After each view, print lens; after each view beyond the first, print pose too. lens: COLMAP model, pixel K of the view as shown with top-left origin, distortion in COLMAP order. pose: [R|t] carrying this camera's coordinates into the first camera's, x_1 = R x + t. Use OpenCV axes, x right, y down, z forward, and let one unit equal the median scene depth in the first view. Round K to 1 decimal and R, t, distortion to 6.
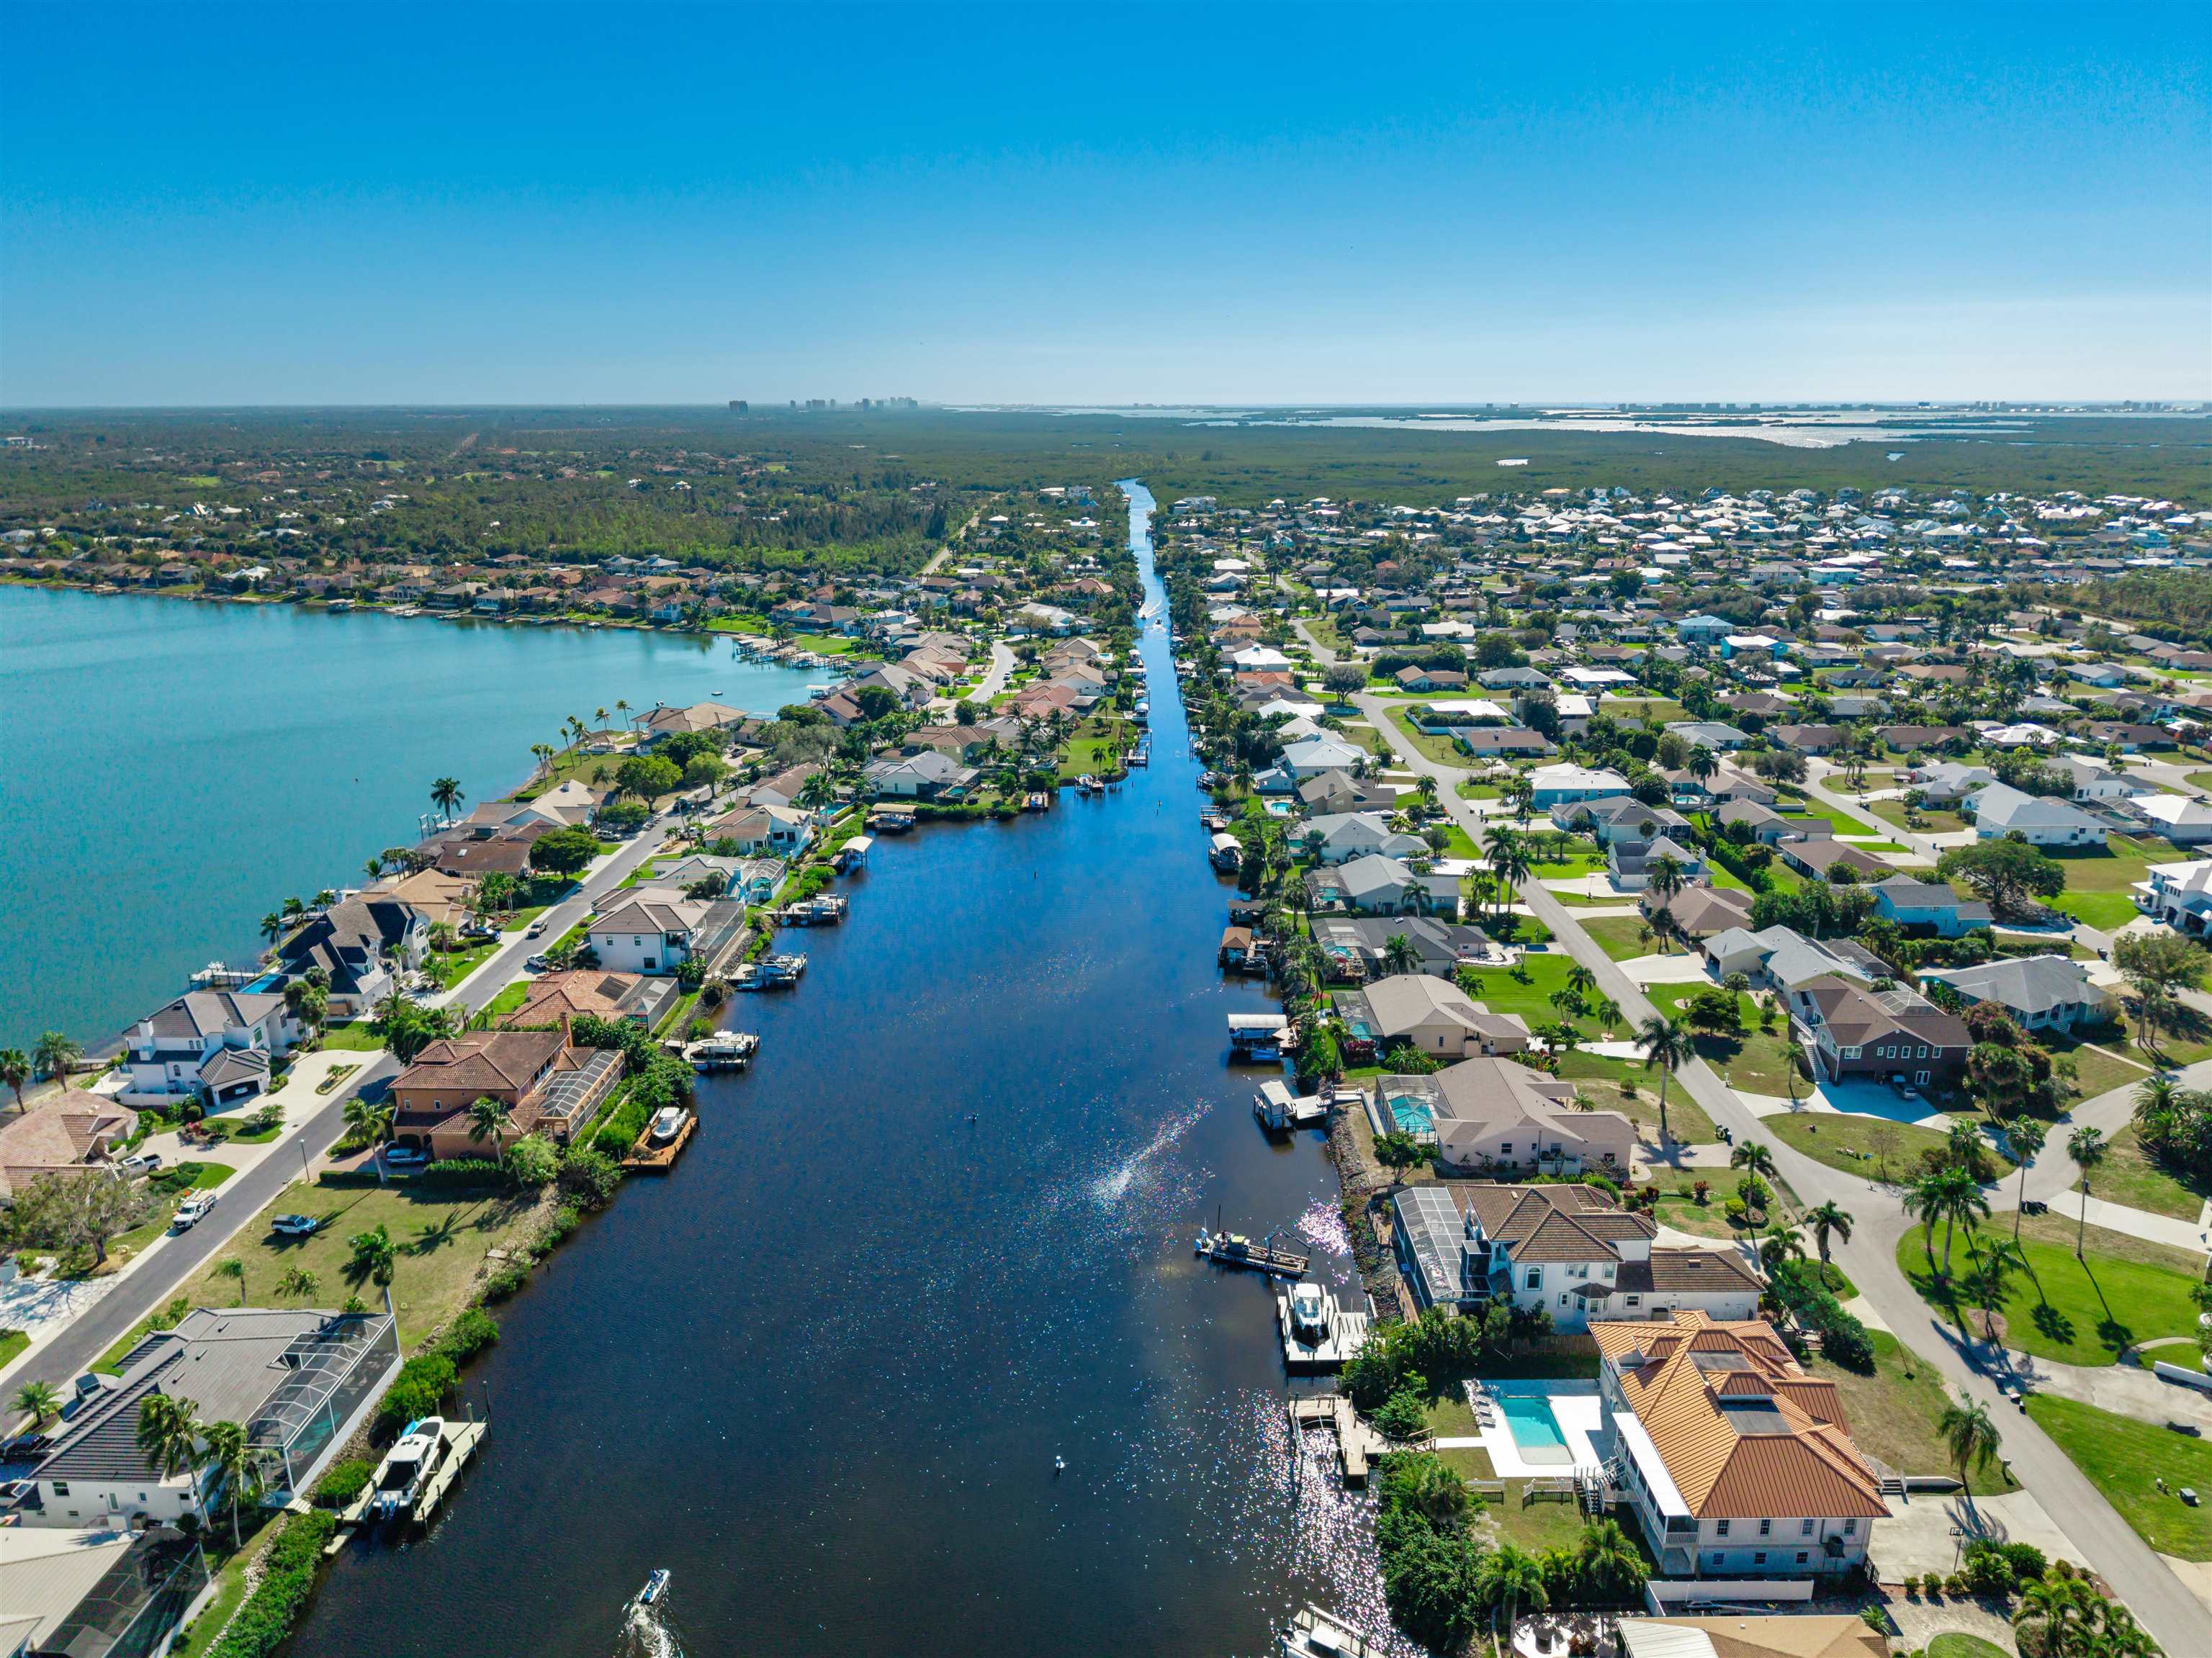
lens RADIAL K [[1469.0, 0, 1106.0], [0, 1469.0, 829.0], [0, 0, 1]] dist [0.009558, -0.004239]
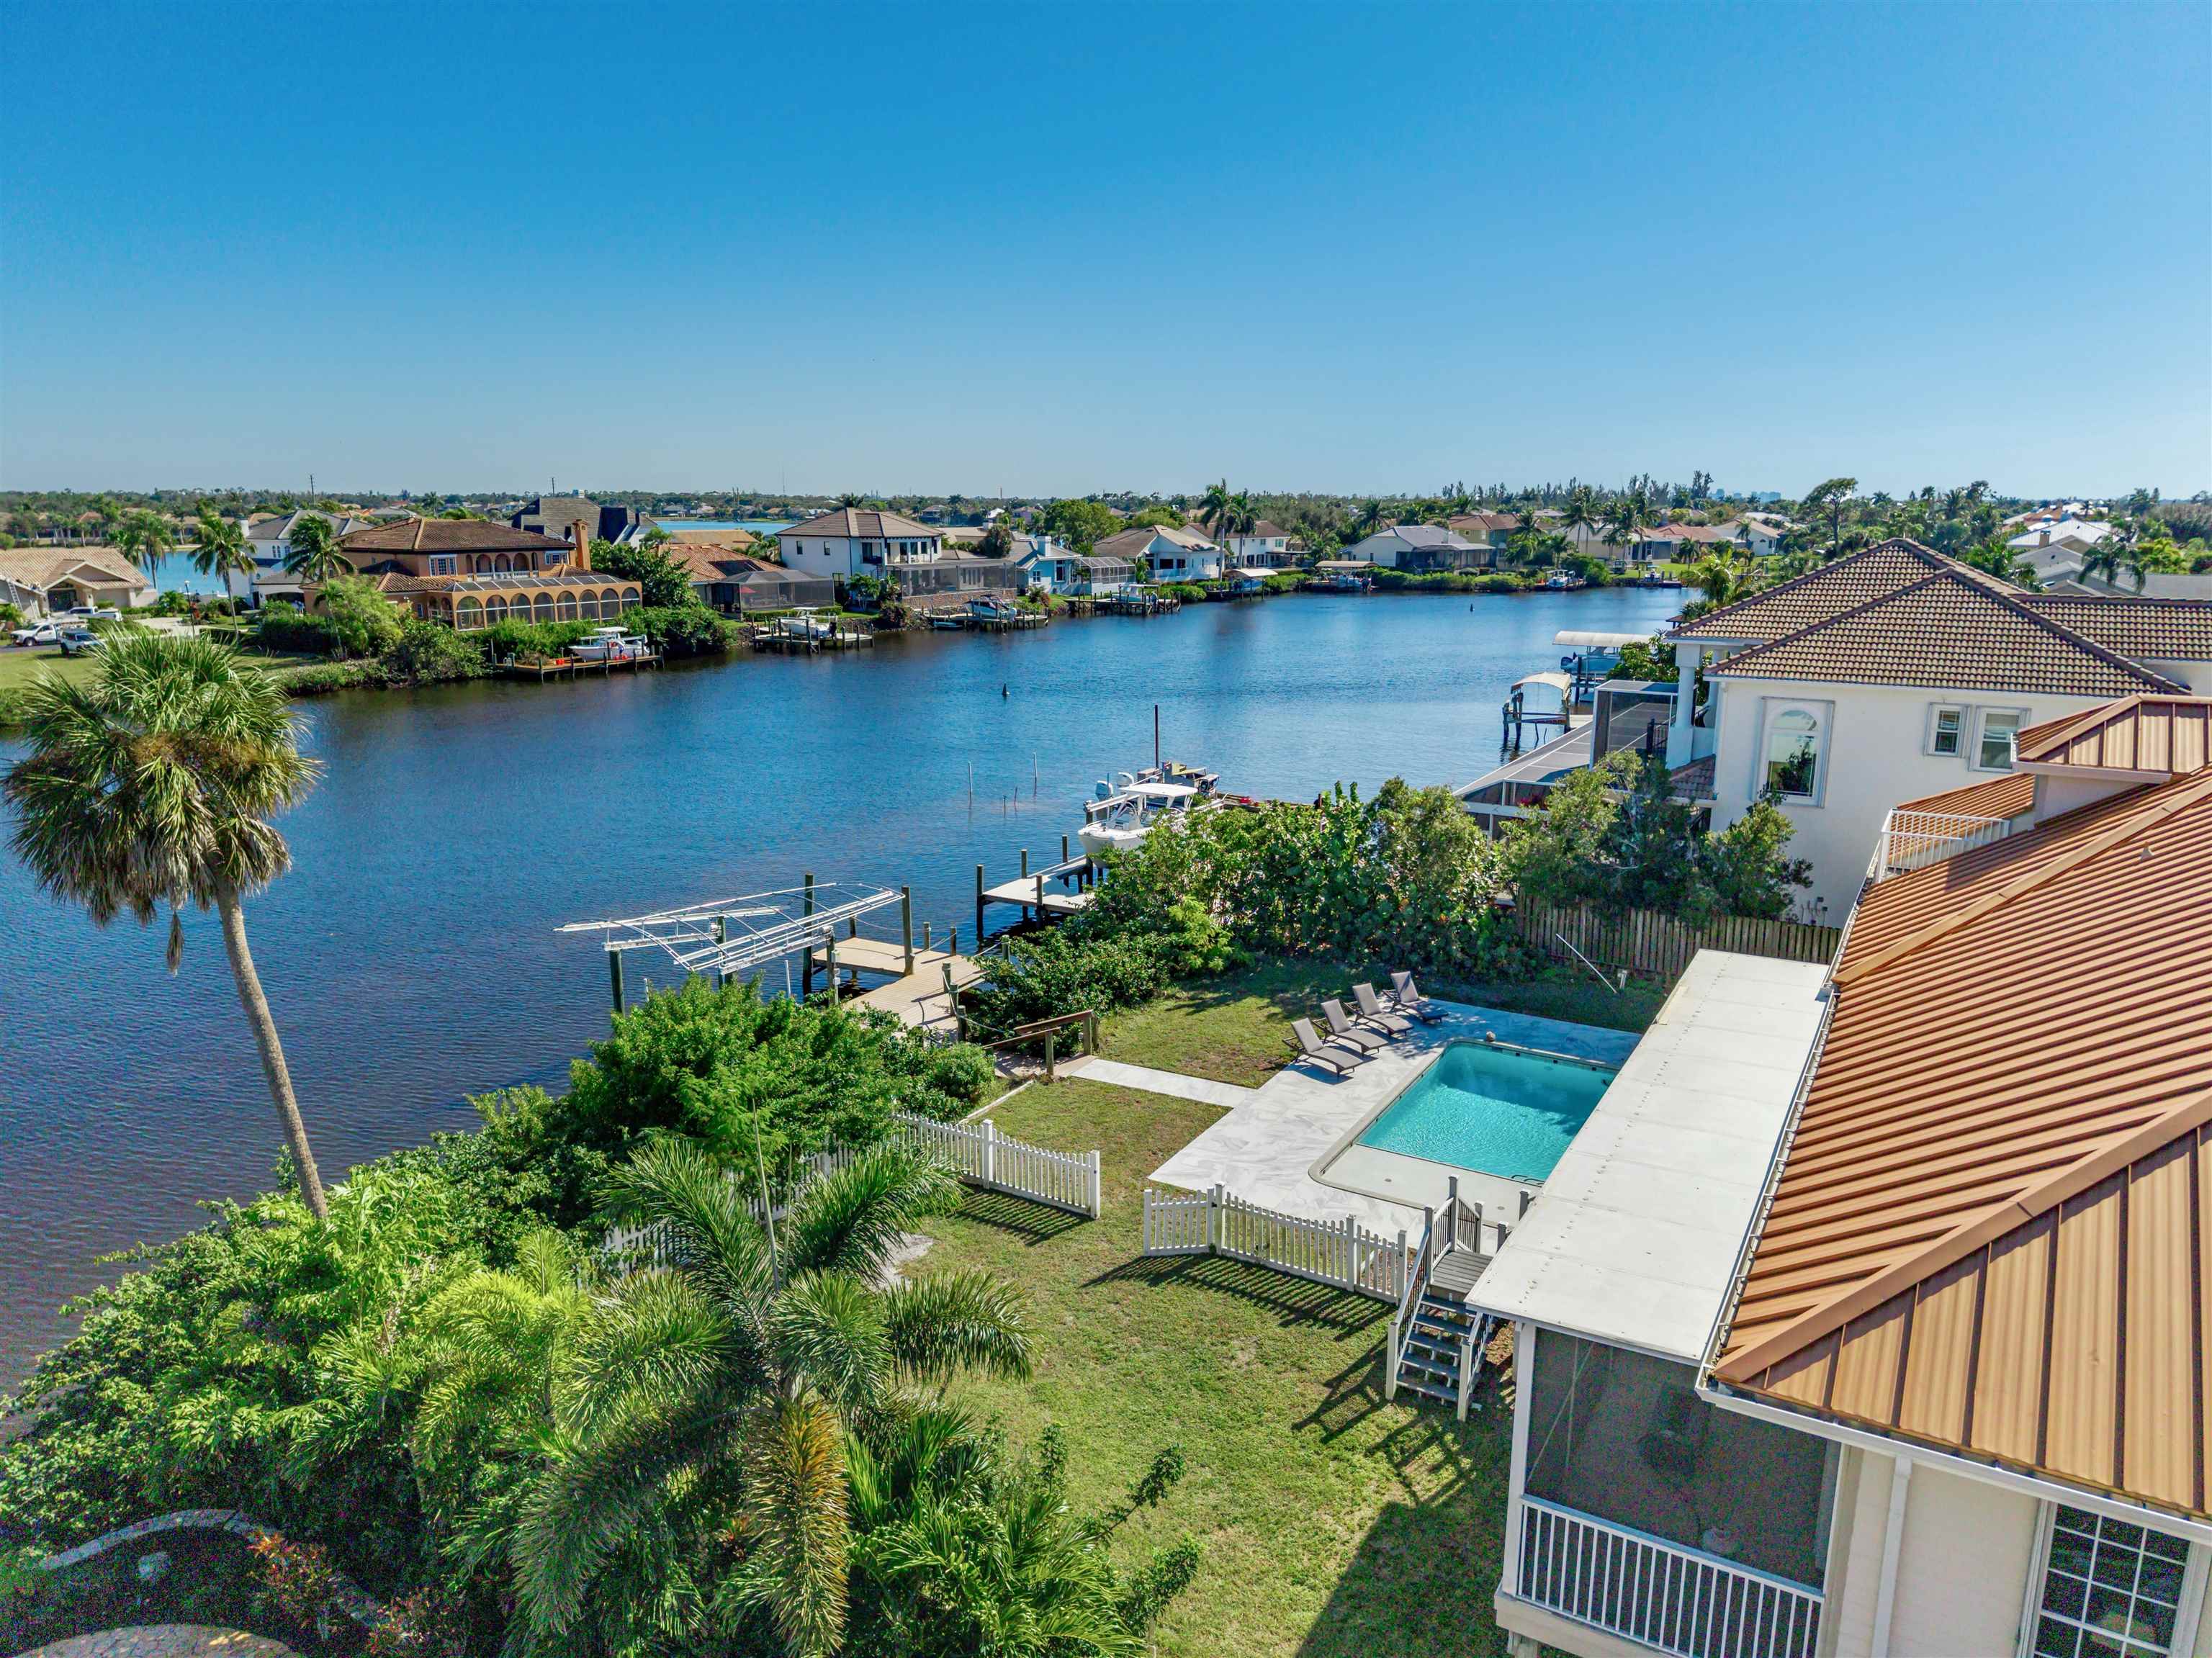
lens RADIAL K [[1469.0, 0, 1106.0], [0, 1469.0, 829.0], [0, 0, 1]] dist [0.009558, -0.004239]
pose [[0.852537, 0.115022, -0.509854, 0.308155], [-0.149231, 0.988446, -0.026540, 0.329744], [0.500910, 0.098712, 0.859852, 0.668422]]
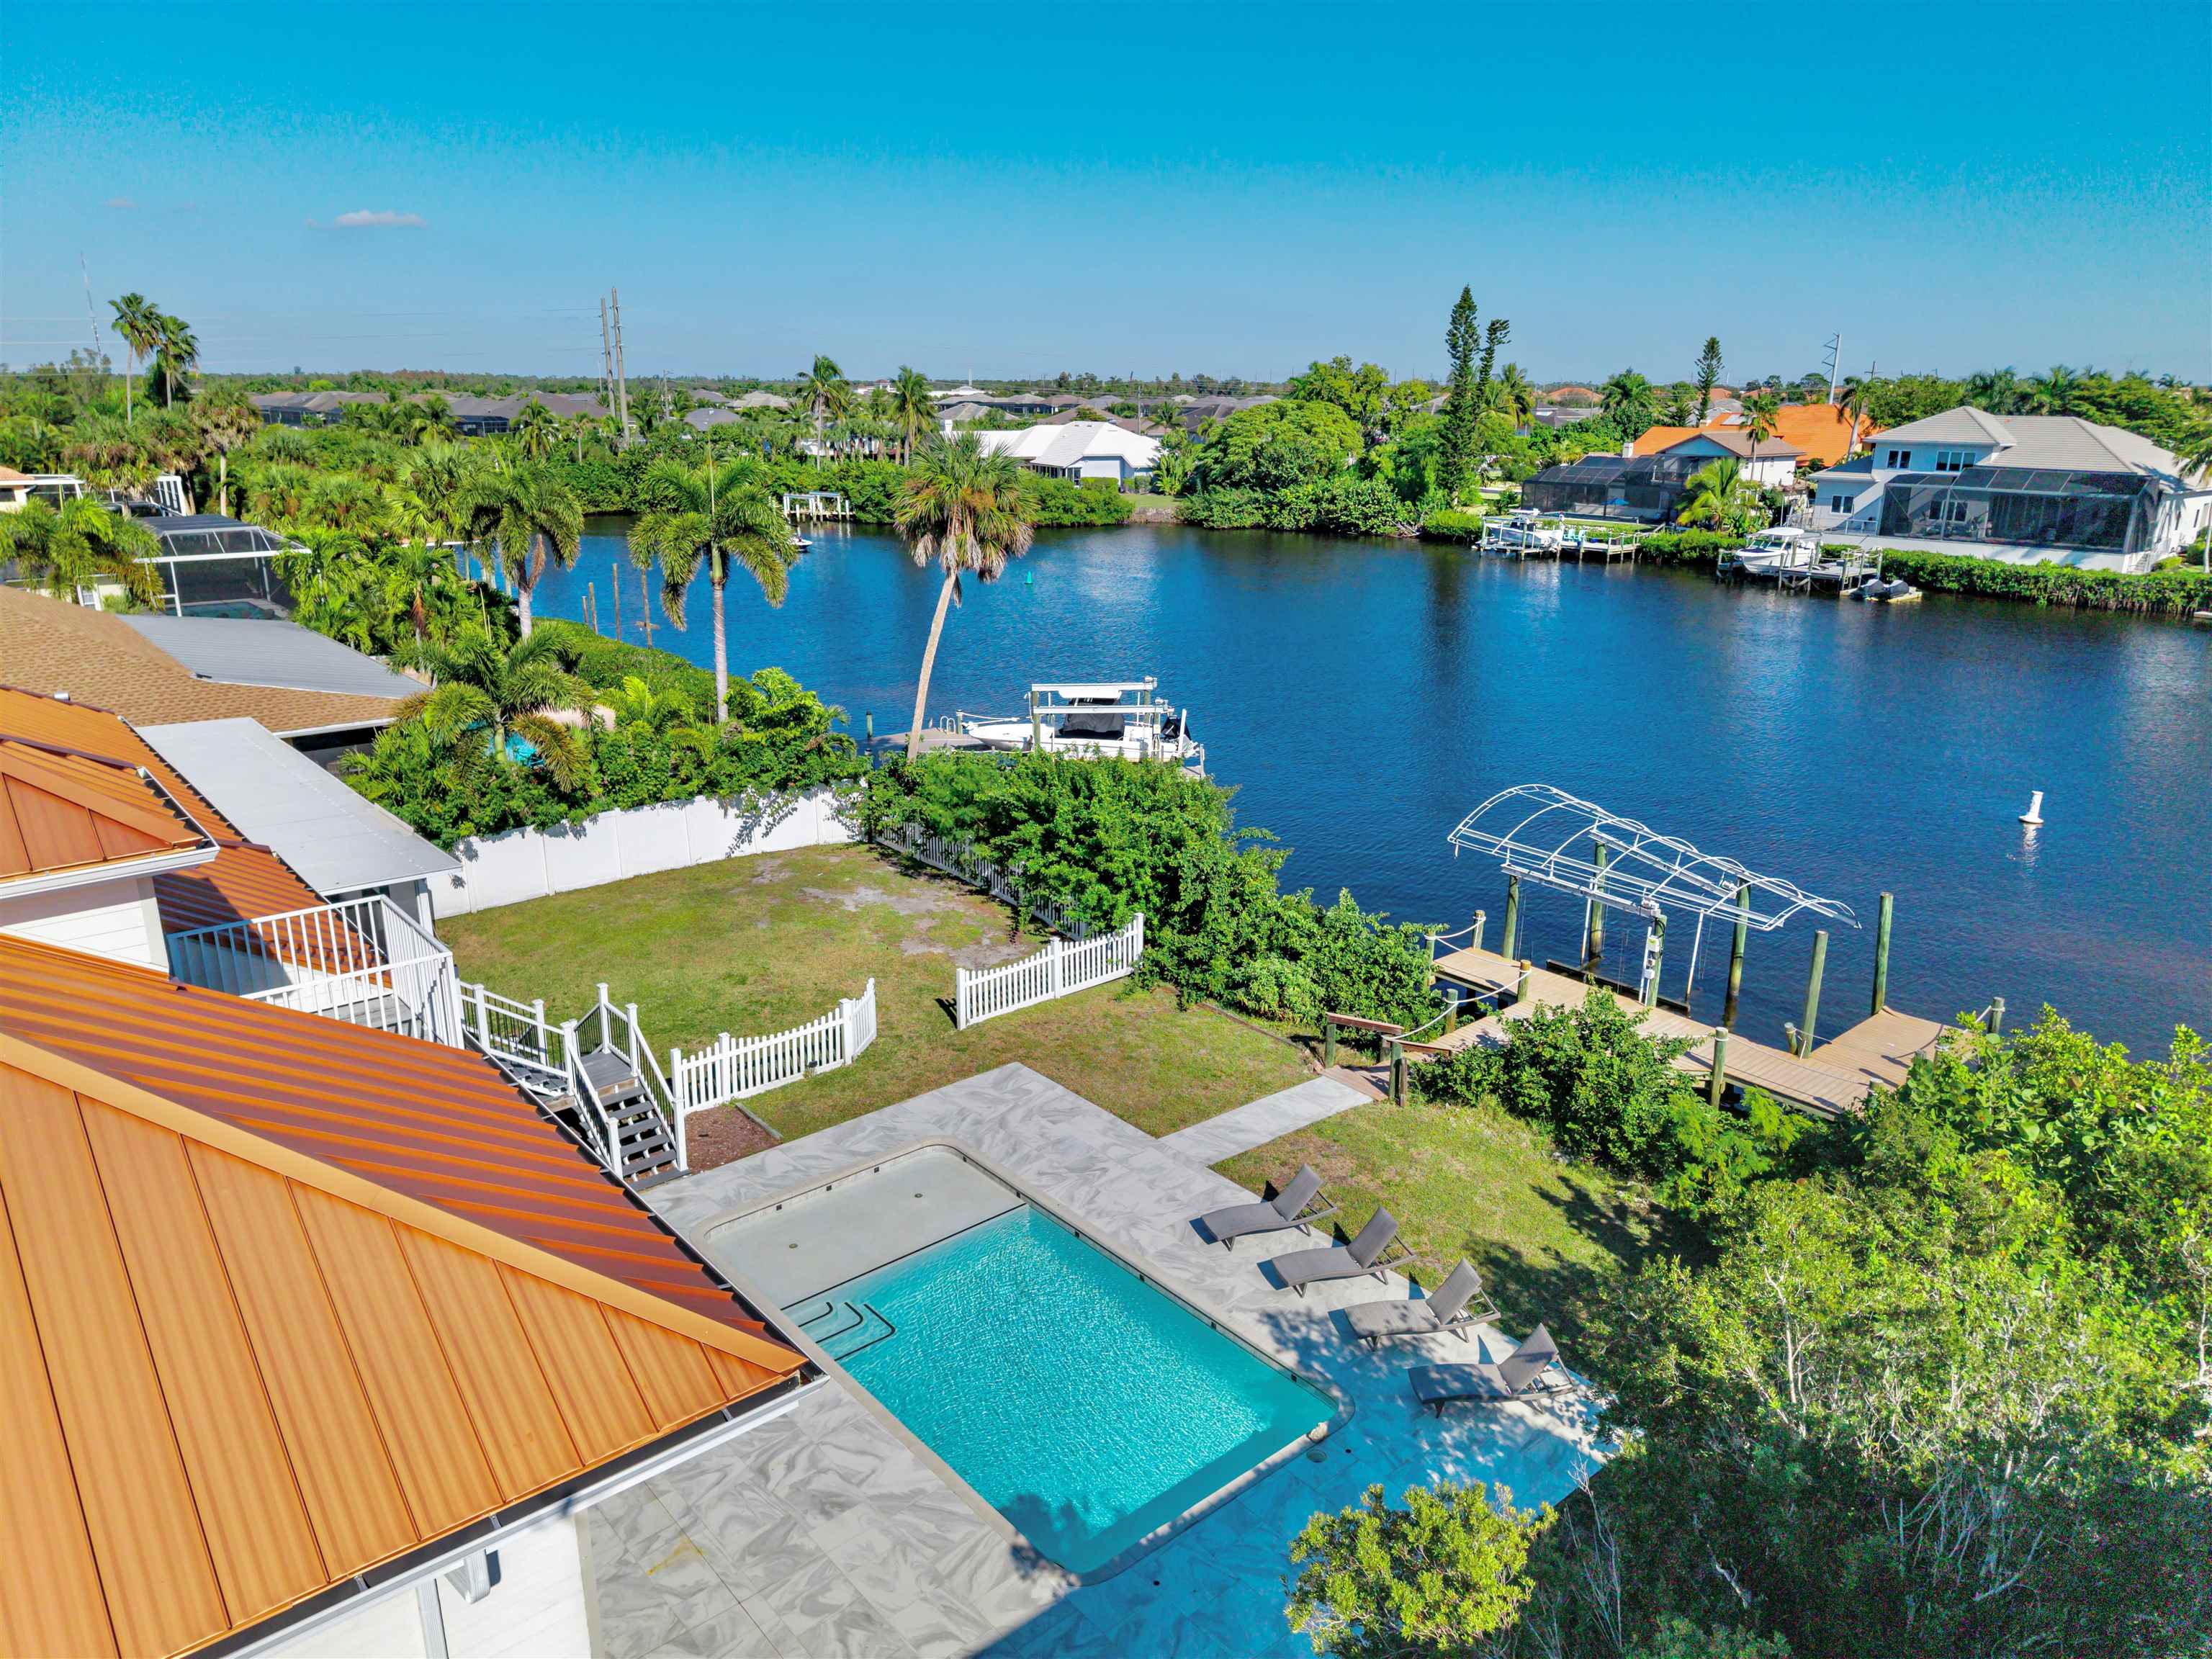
lens RADIAL K [[1469.1, 0, 1106.0], [0, 1469.1, 829.5], [0, 0, 1]] dist [0.009558, -0.004239]
pose [[-0.770644, 0.171382, -0.613788, 0.318398], [-0.191278, 0.856541, 0.479323, 0.256465], [0.607882, 0.486792, -0.627306, 0.939266]]
